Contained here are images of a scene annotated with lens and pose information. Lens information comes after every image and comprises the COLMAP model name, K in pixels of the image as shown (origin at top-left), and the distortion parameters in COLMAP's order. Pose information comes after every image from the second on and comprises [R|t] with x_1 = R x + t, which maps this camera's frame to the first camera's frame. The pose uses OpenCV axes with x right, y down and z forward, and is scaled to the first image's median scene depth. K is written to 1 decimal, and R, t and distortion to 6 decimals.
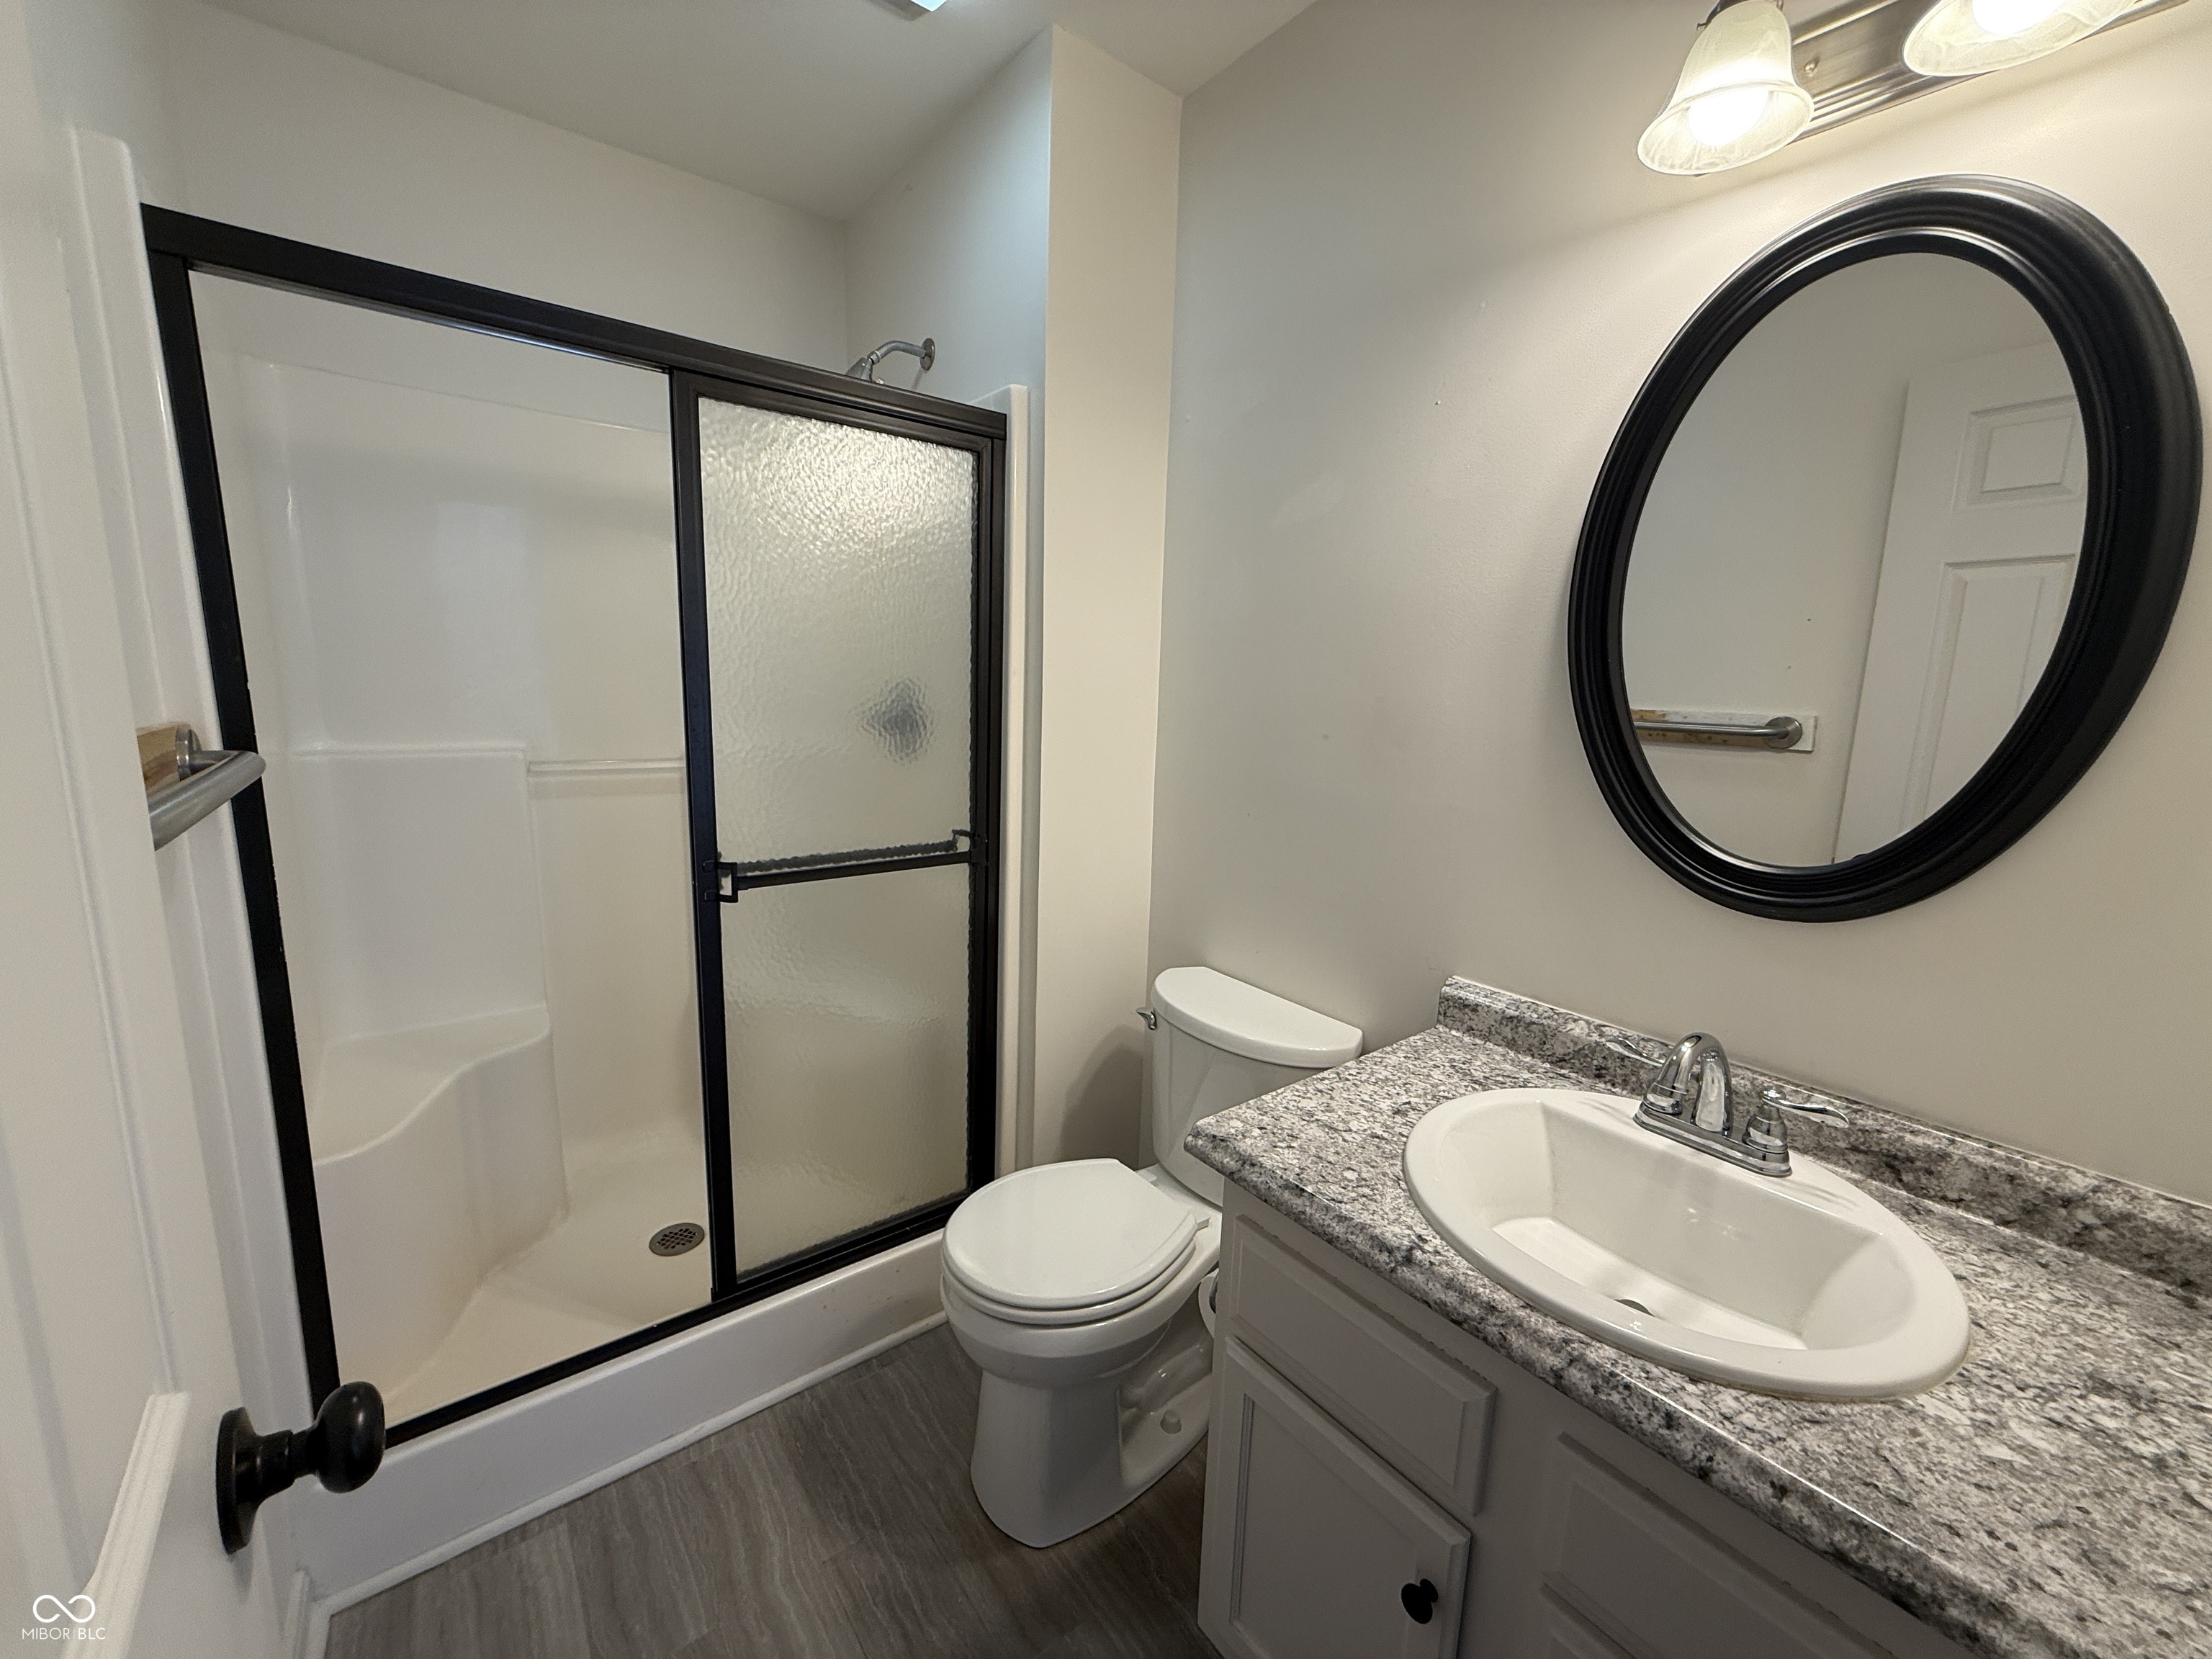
lens RADIAL K [[879.7, 0, 1100.8], [0, 879.7, 832.6], [0, 0, 1]] dist [-0.000320, 0.000145]
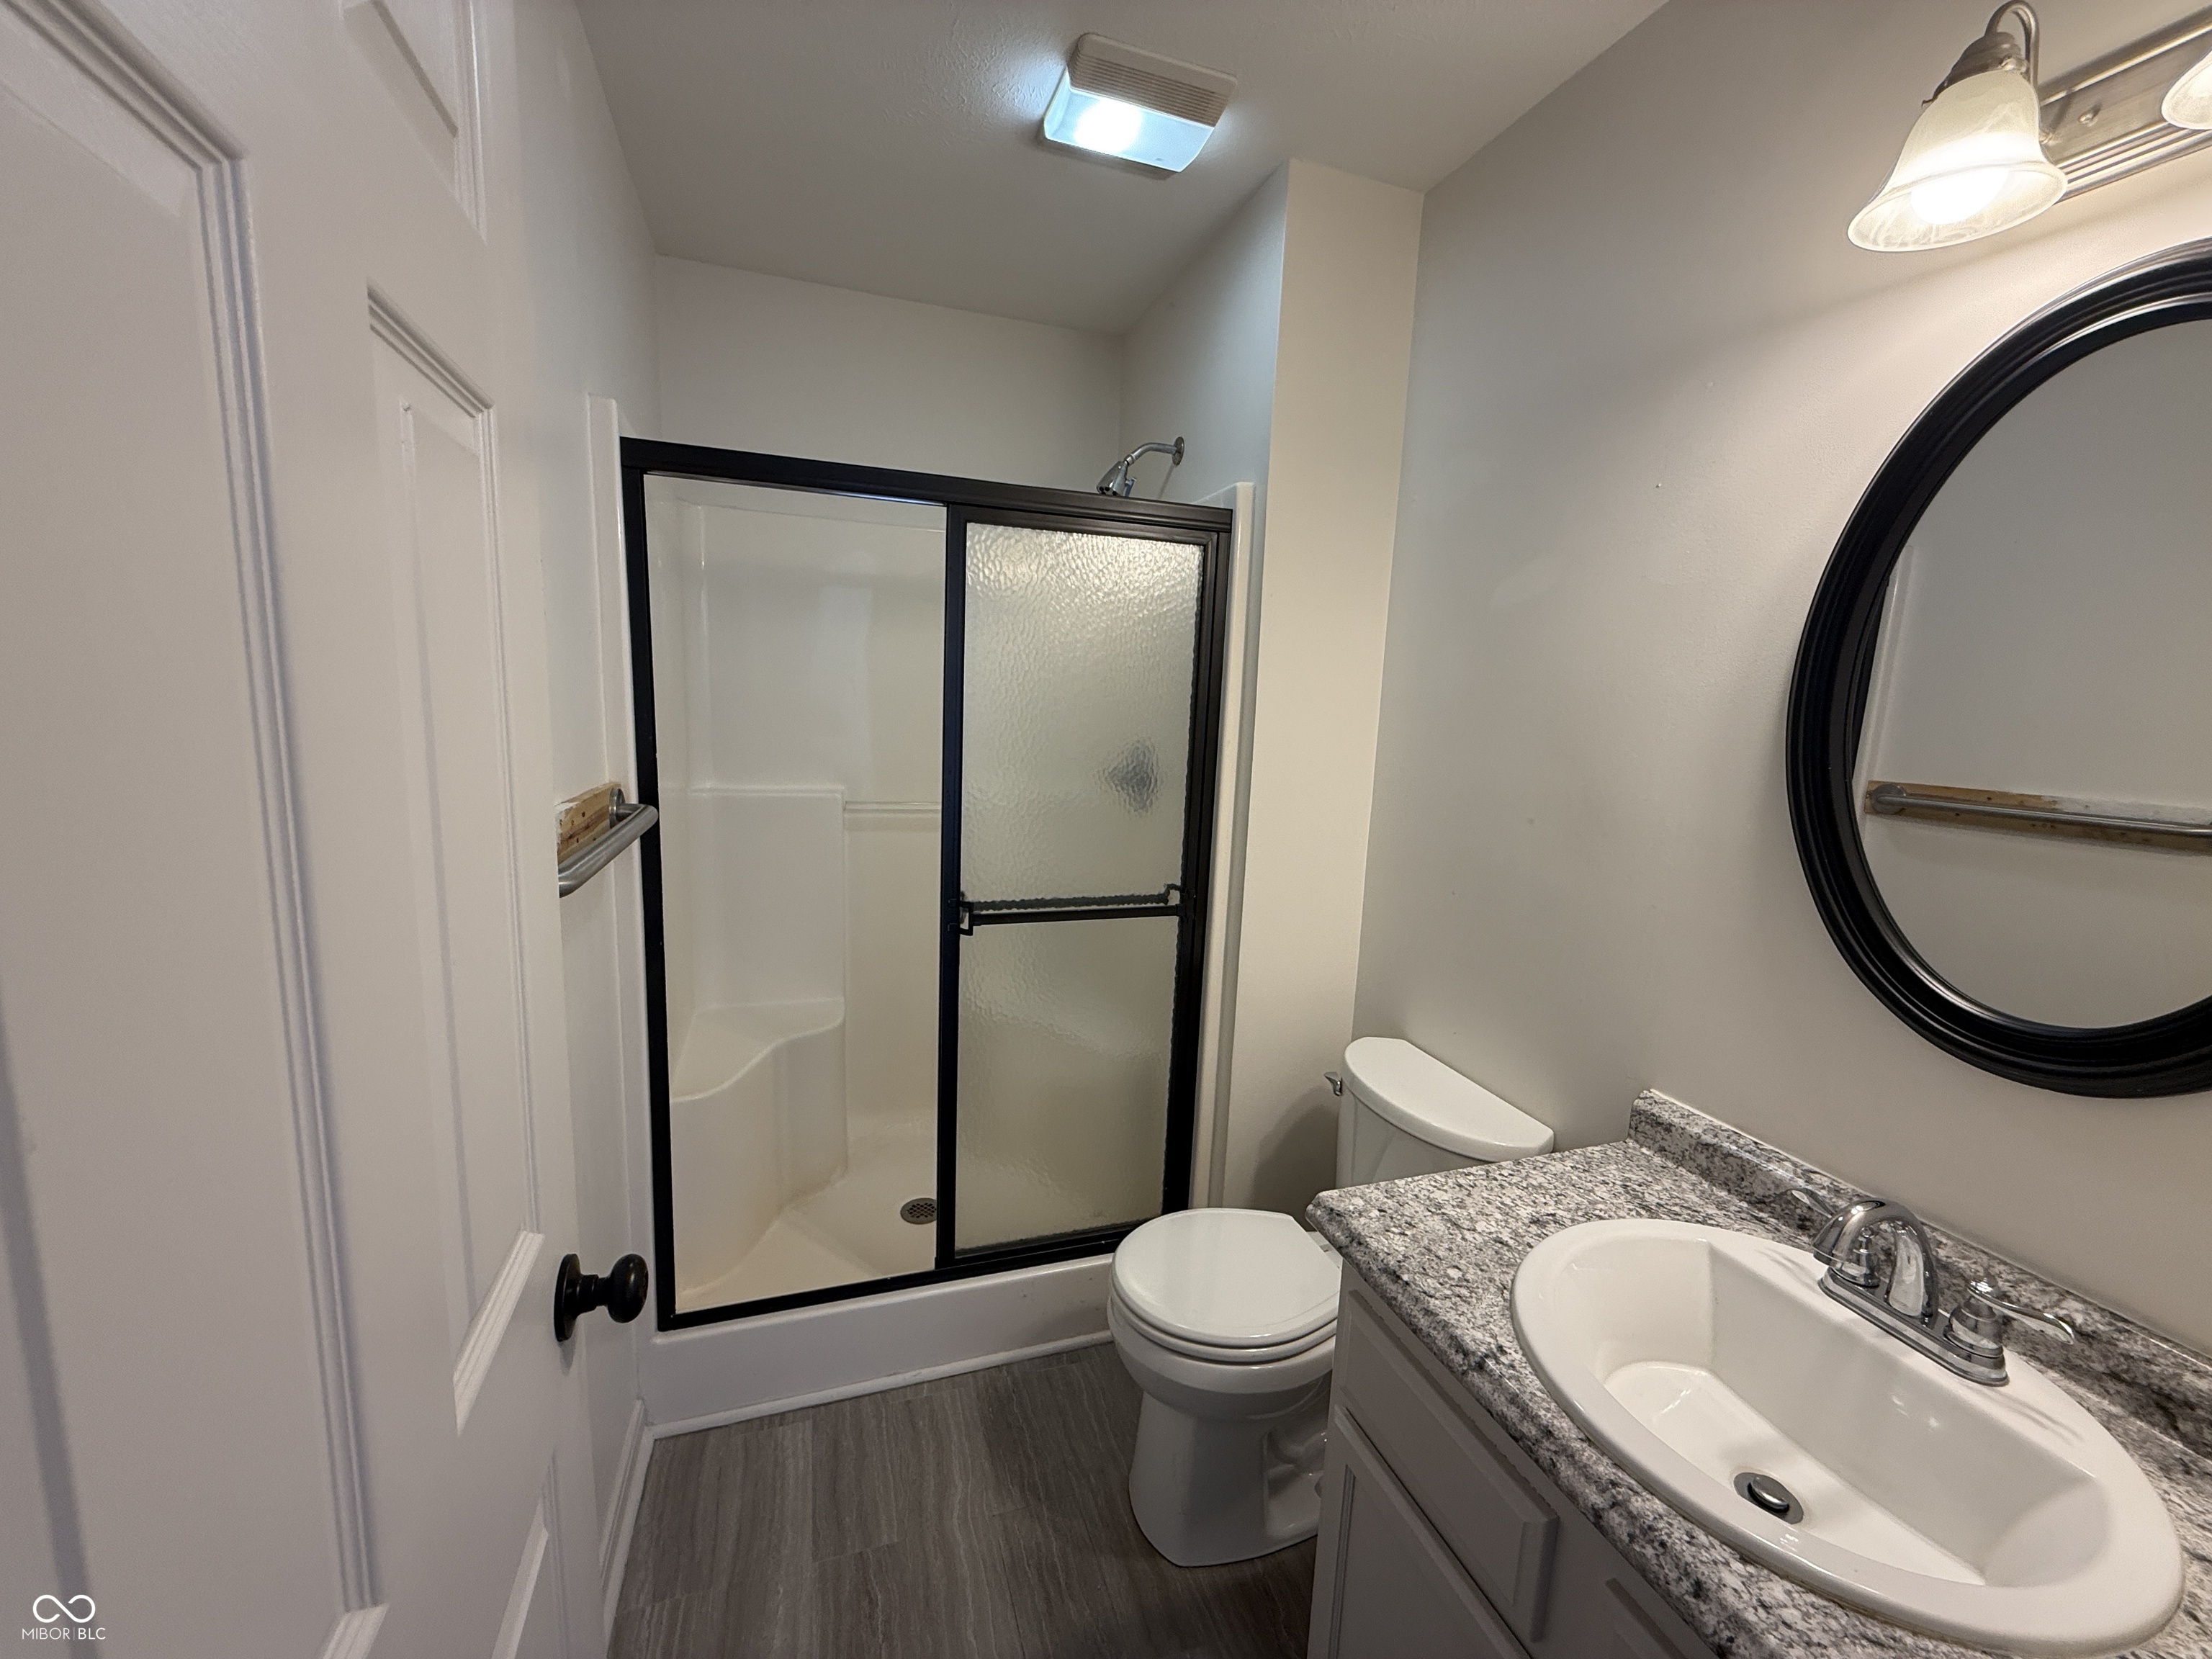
lens RADIAL K [[879.7, 0, 1100.8], [0, 879.7, 832.6], [0, 0, 1]] dist [-0.000320, 0.000145]
pose [[0.943893, 0.057283, -0.325247, 0.149115], [-0.067589, 0.997503, -0.020467, -0.053627], [0.323262, 0.041302, 0.945408, -0.087853]]
